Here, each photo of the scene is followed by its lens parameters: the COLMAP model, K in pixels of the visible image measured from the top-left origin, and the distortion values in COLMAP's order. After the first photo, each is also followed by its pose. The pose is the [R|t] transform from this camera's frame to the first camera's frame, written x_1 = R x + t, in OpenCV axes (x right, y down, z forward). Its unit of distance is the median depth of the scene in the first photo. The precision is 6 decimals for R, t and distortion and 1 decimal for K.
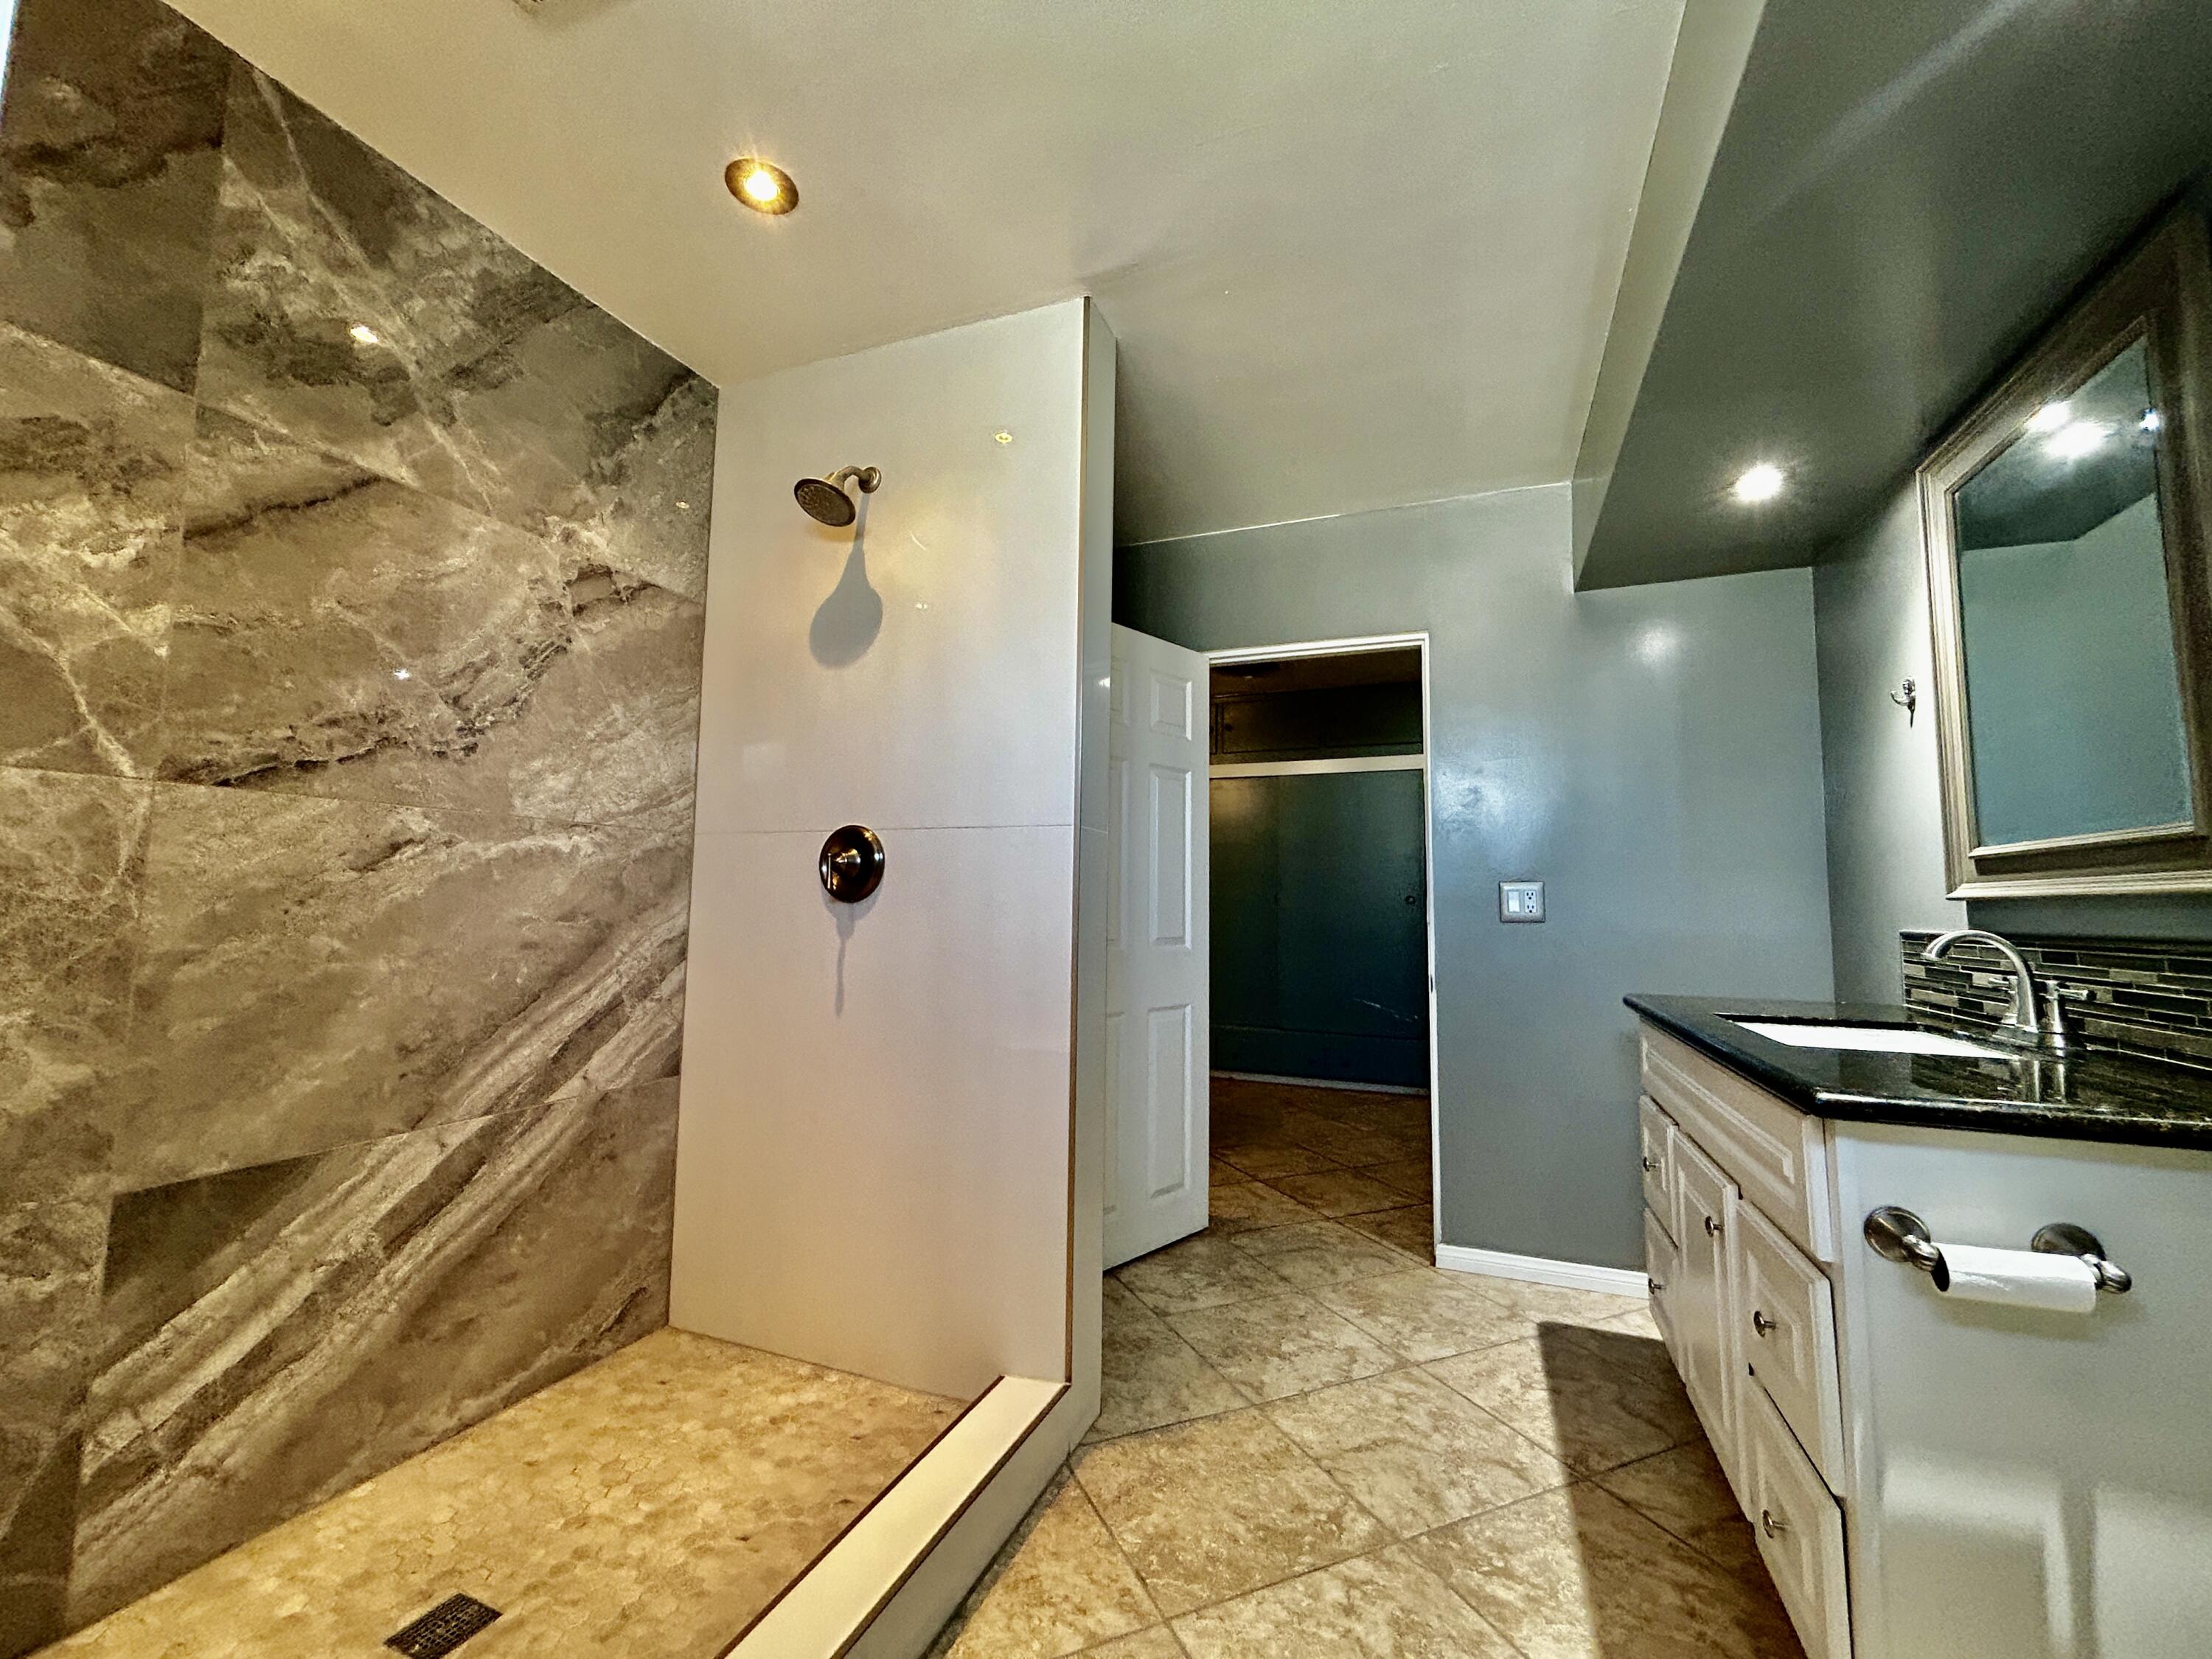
lens RADIAL K [[897.0, 0, 1106.0], [0, 897.0, 829.5], [0, 0, 1]] dist [-0.001739, 0.000087]
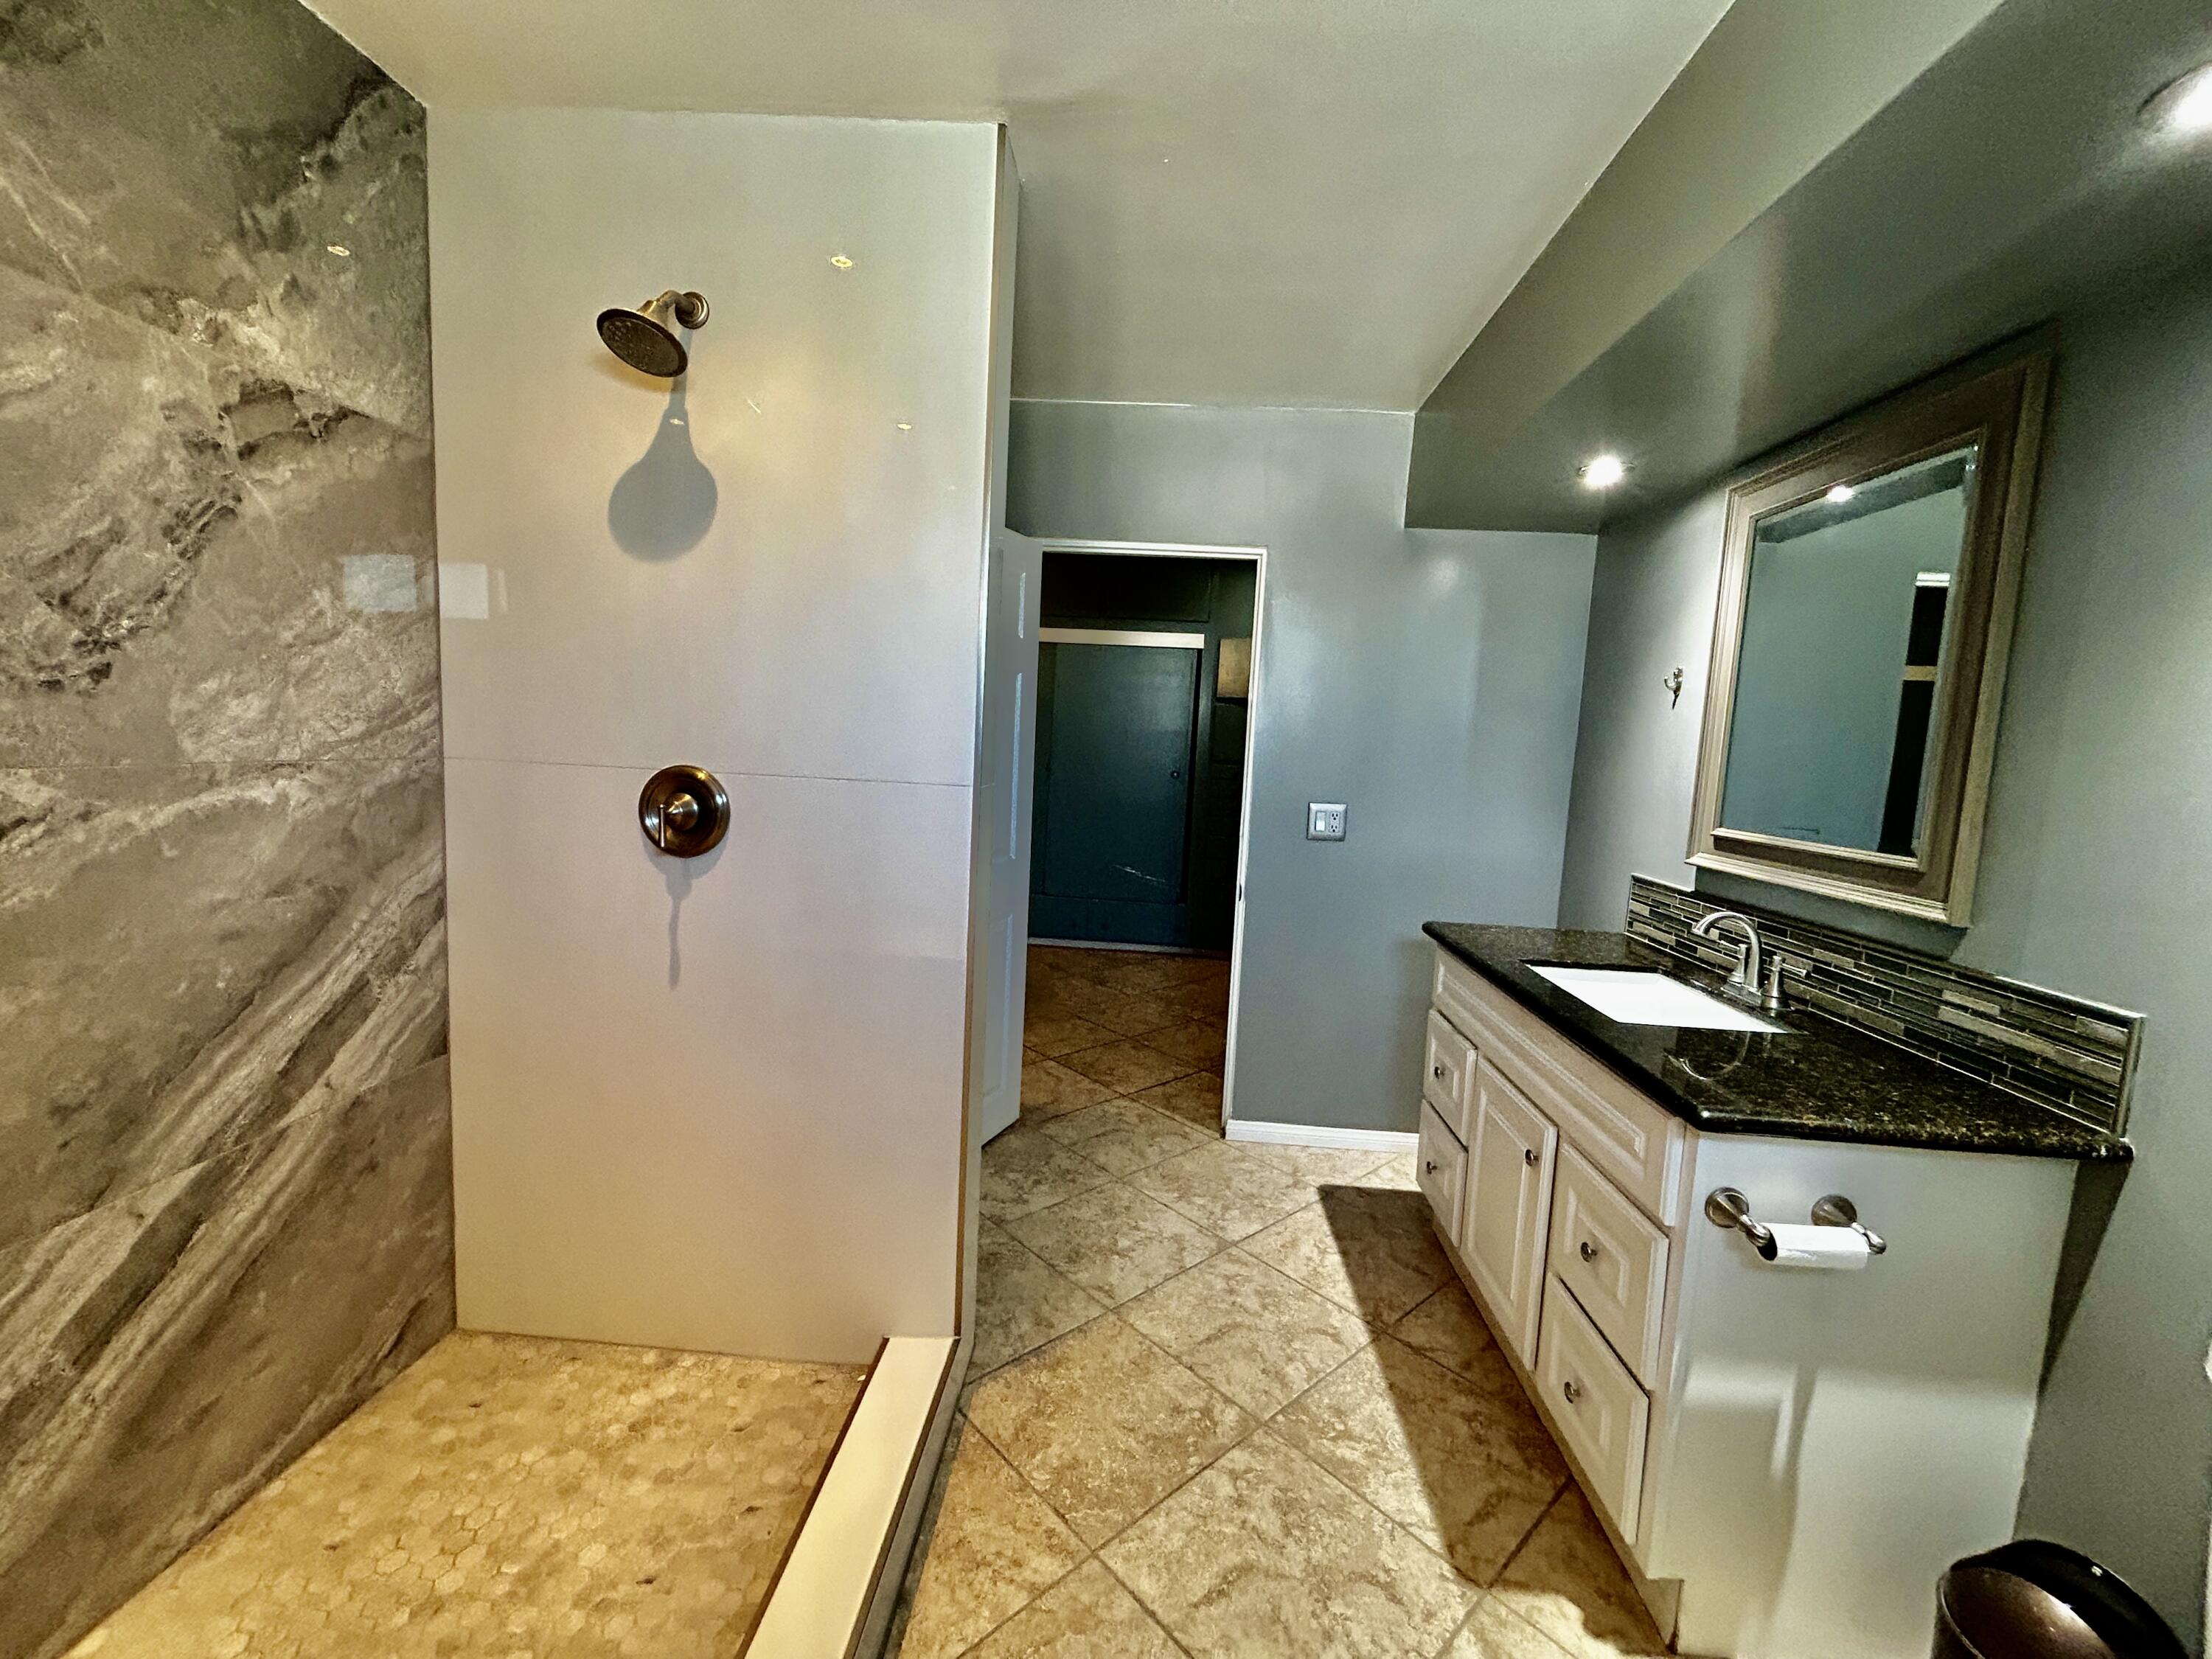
lens RADIAL K [[897.0, 0, 1106.0], [0, 897.0, 829.5], [0, 0, 1]] dist [-0.001739, 0.000087]
pose [[0.947823, 0.001156, 0.318795, -0.194527], [-0.064528, 0.979990, 0.188296, -0.139647], [-0.312198, -0.199042, 0.928932, 0.109281]]
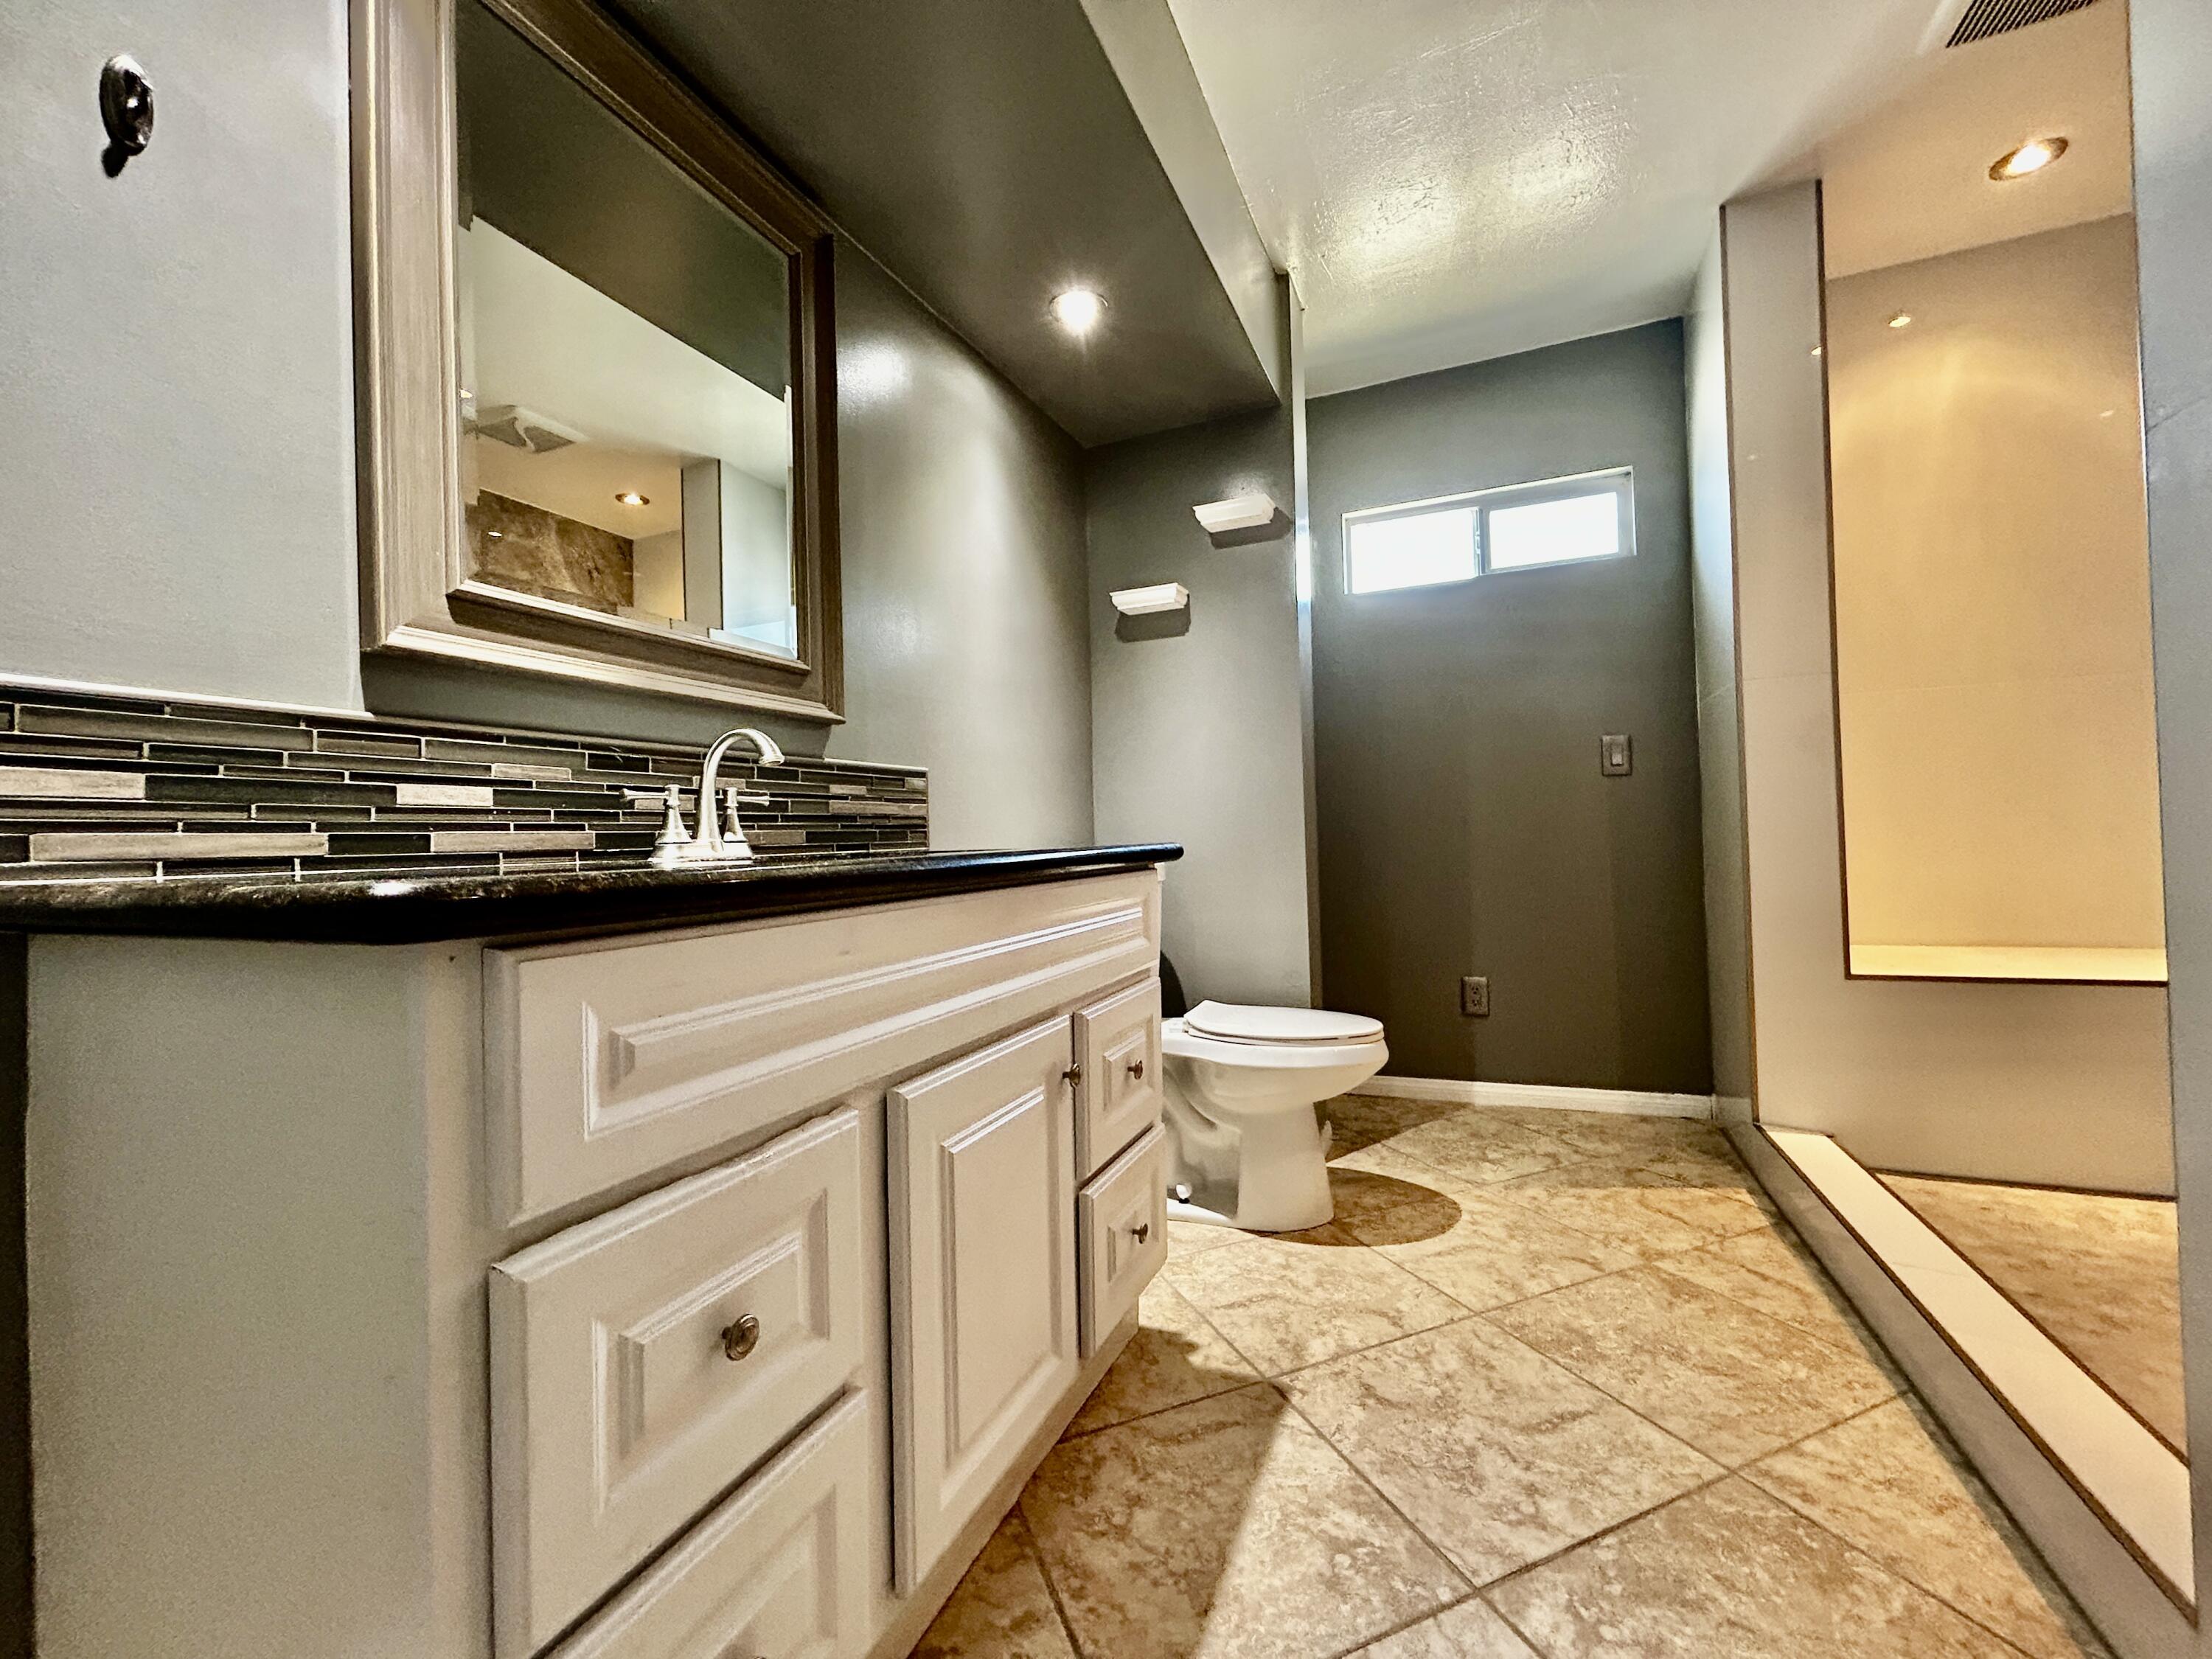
lens RADIAL K [[897.0, 0, 1106.0], [0, 897.0, 829.5], [0, 0, 1]] dist [-0.001739, 0.000087]
pose [[-0.999552, 0.016094, 0.025243, 0.479287], [0.013566, 0.995161, -0.097315, 0.229416], [-0.026687, -0.096929, -0.994933, 1.425033]]
